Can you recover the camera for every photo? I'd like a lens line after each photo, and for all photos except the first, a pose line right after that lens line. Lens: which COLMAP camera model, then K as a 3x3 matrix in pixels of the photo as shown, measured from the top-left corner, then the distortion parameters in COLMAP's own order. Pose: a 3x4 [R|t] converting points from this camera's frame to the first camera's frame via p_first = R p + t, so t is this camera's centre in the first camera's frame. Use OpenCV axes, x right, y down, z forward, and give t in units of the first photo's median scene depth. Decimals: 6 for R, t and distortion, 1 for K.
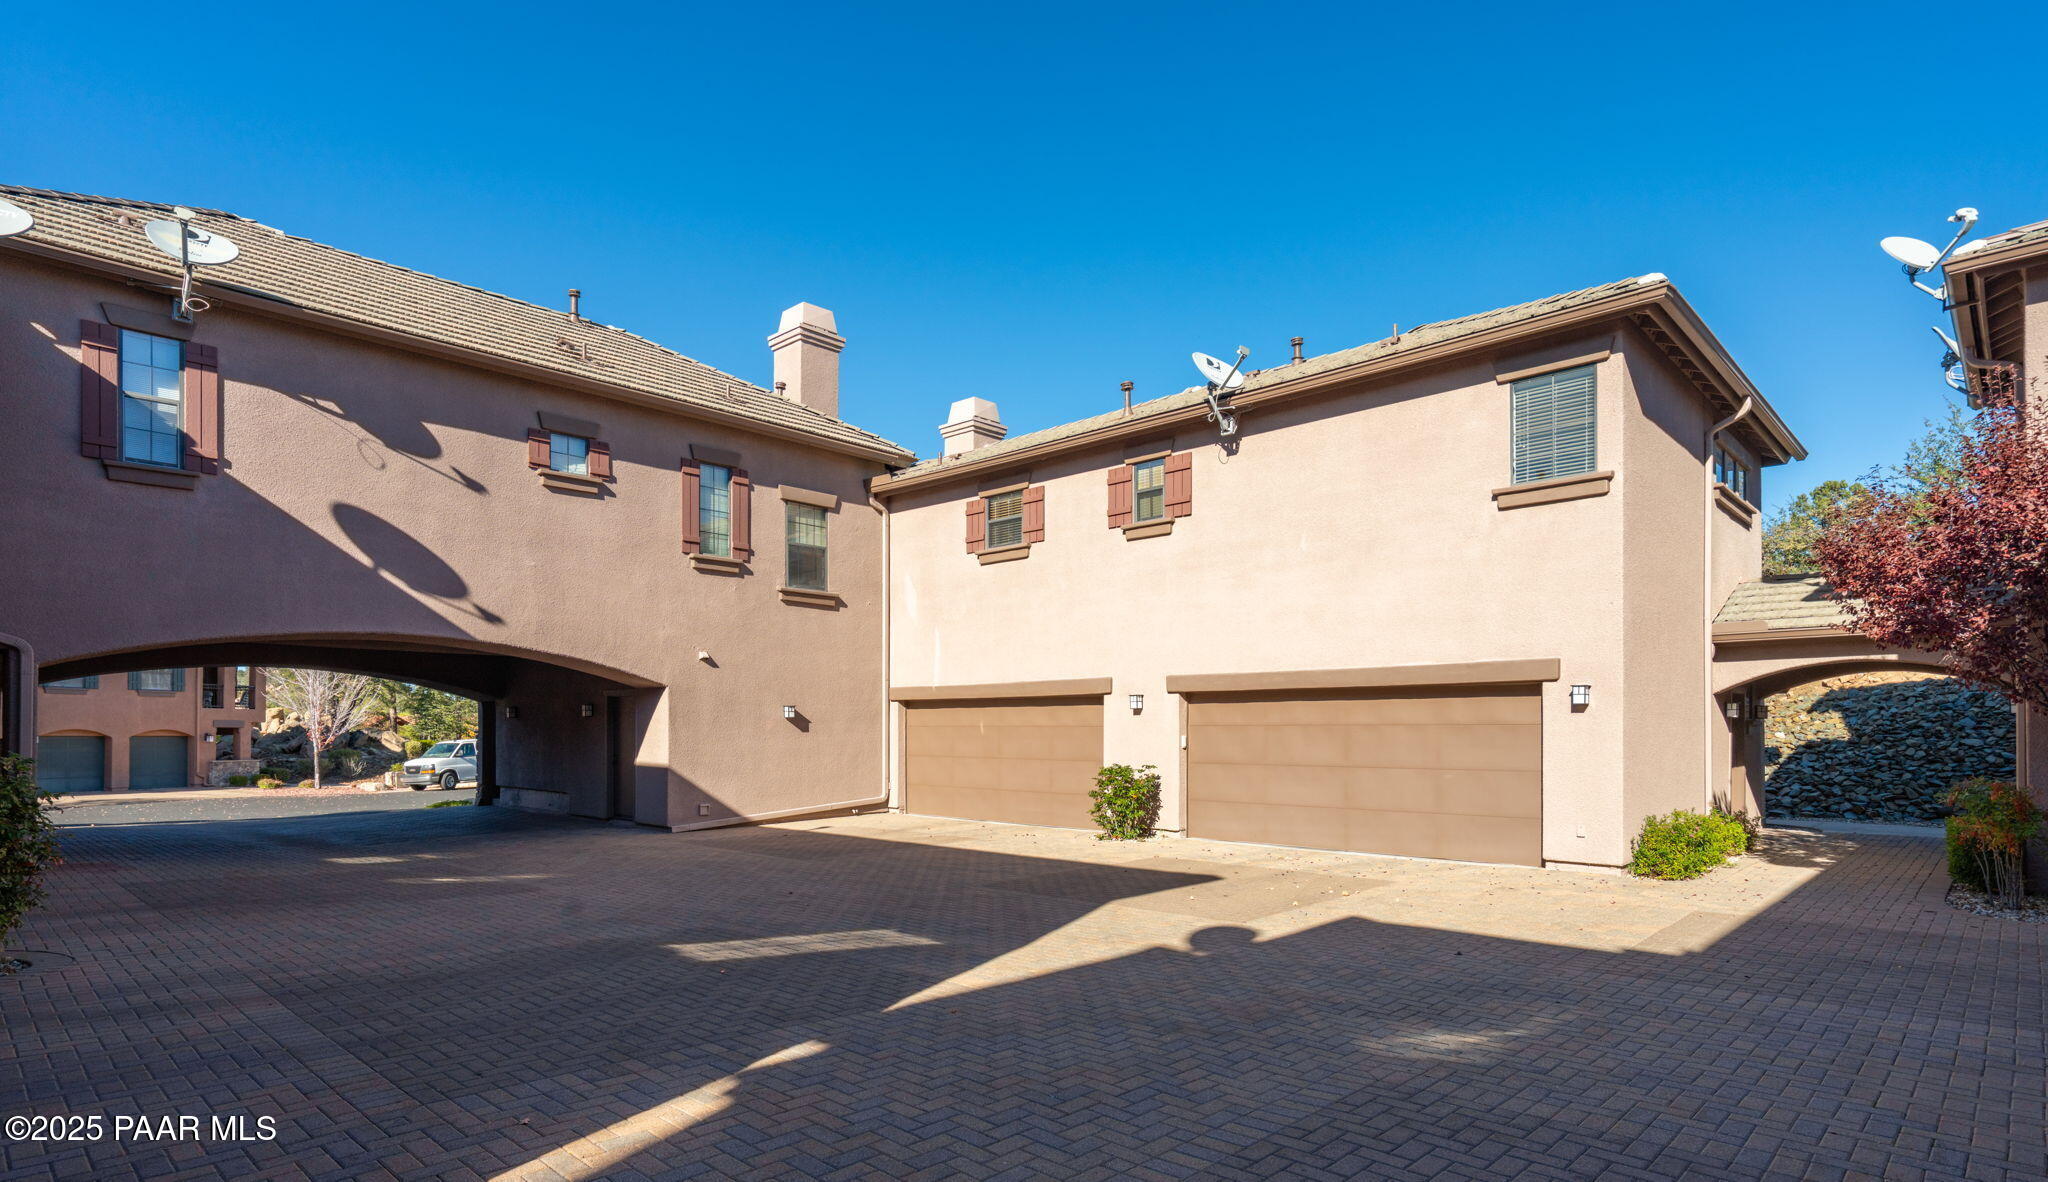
lens RADIAL K [[1047.0, 0, 1024.0], [0, 1047.0, 591.0], [0, 0, 1]] dist [-0.001486, -0.000448]
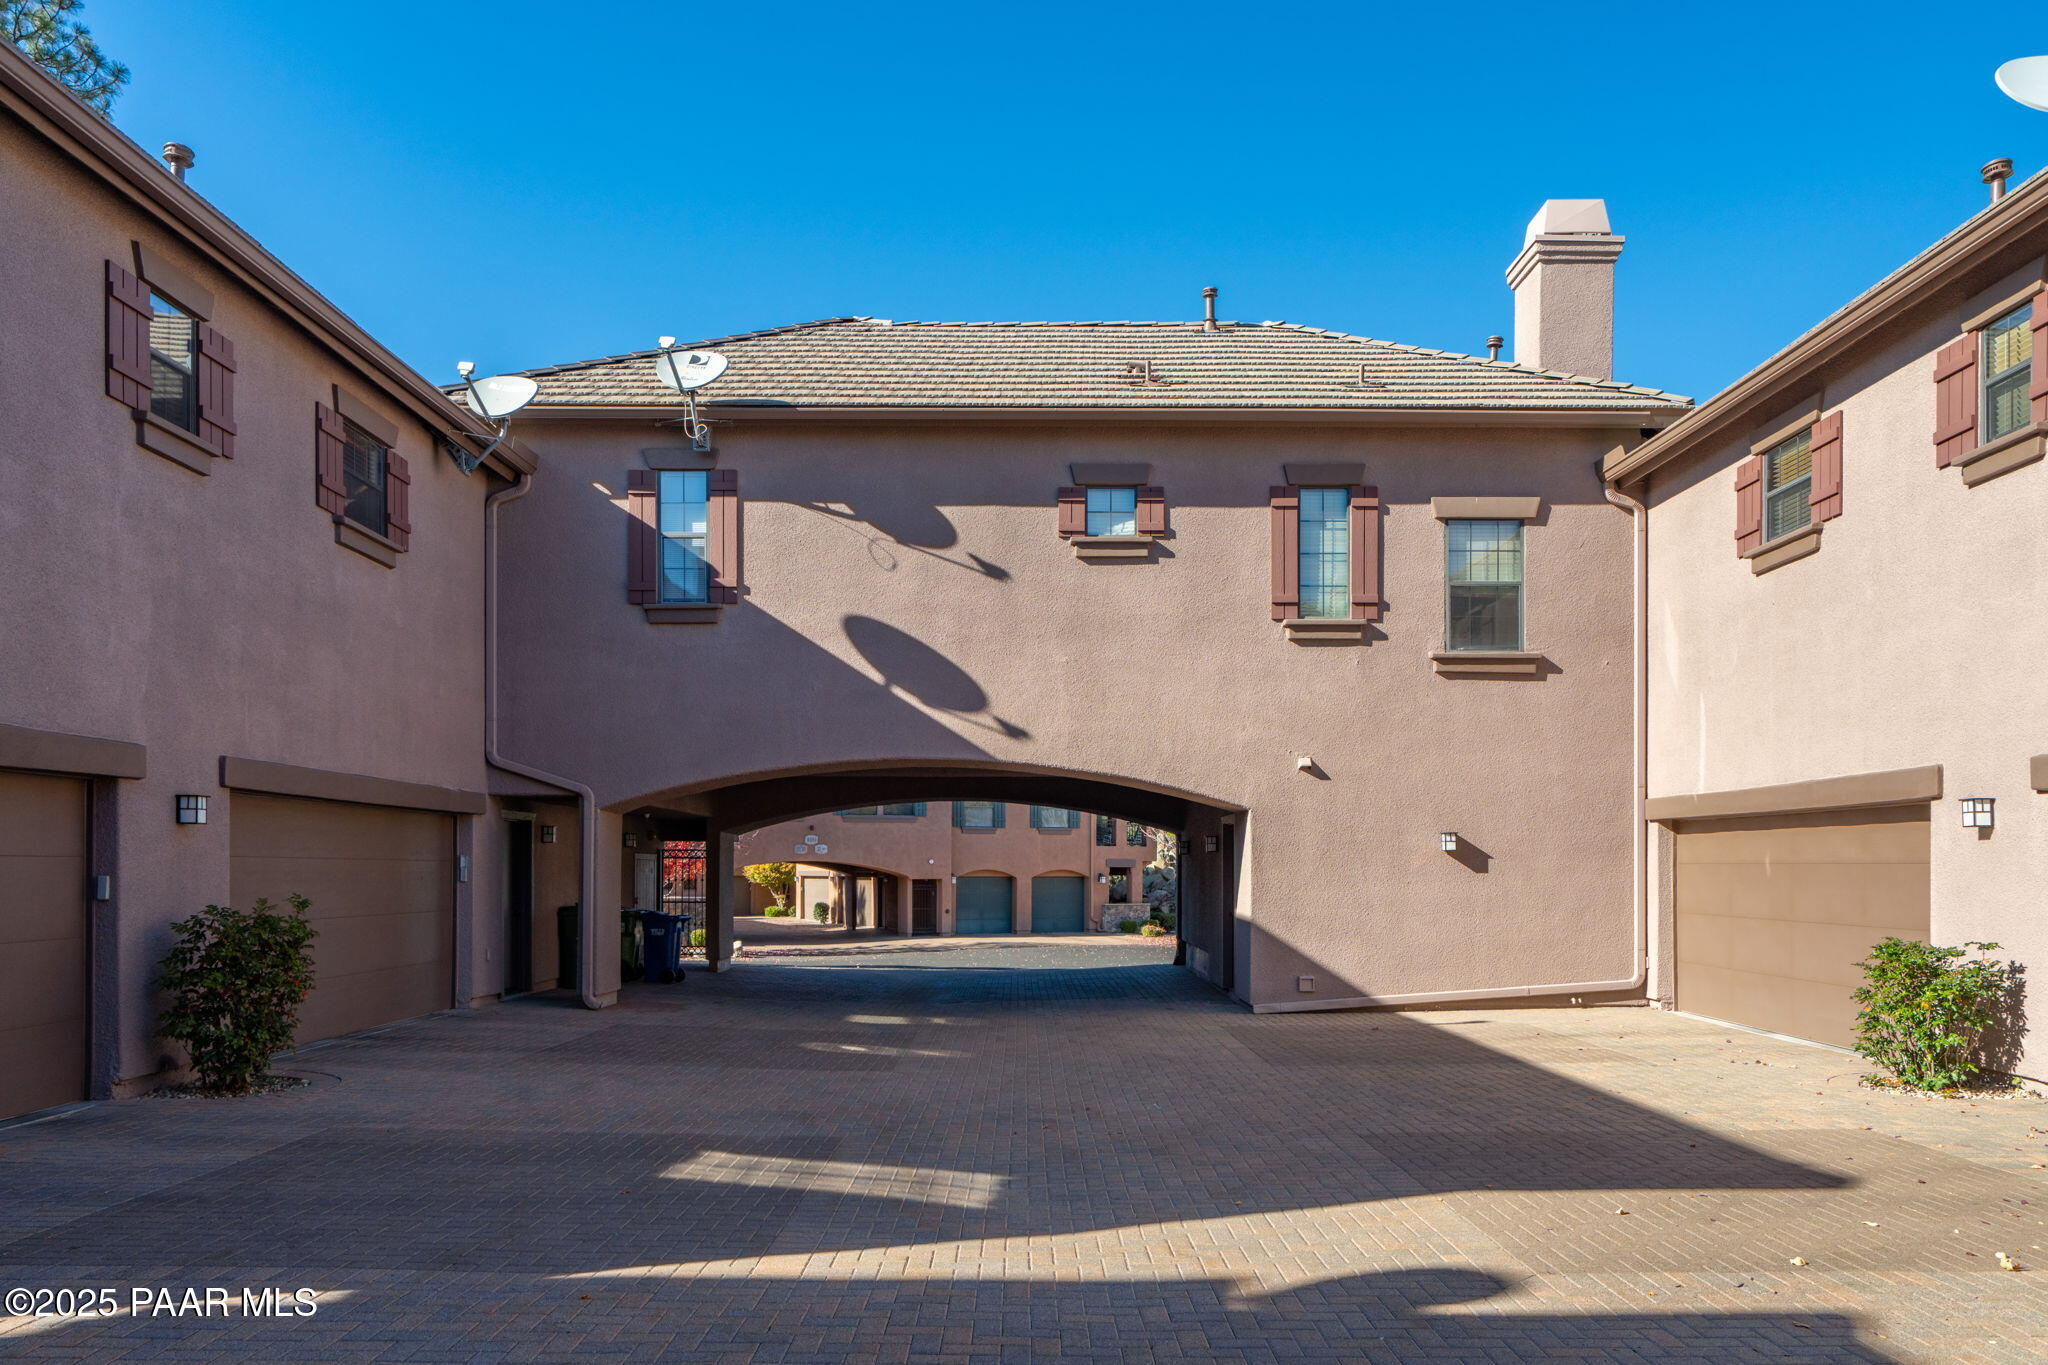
lens RADIAL K [[1475.9, 0, 1026.6], [0, 1475.9, 708.4], [0, 0, 1]] dist [-0.010249, 0.044269]
pose [[0.694037, -0.079534, -0.715533, 0.277047], [0.096514, 0.995186, -0.017003, 0.024594], [0.713440, -0.057259, 0.698372, 0.187746]]
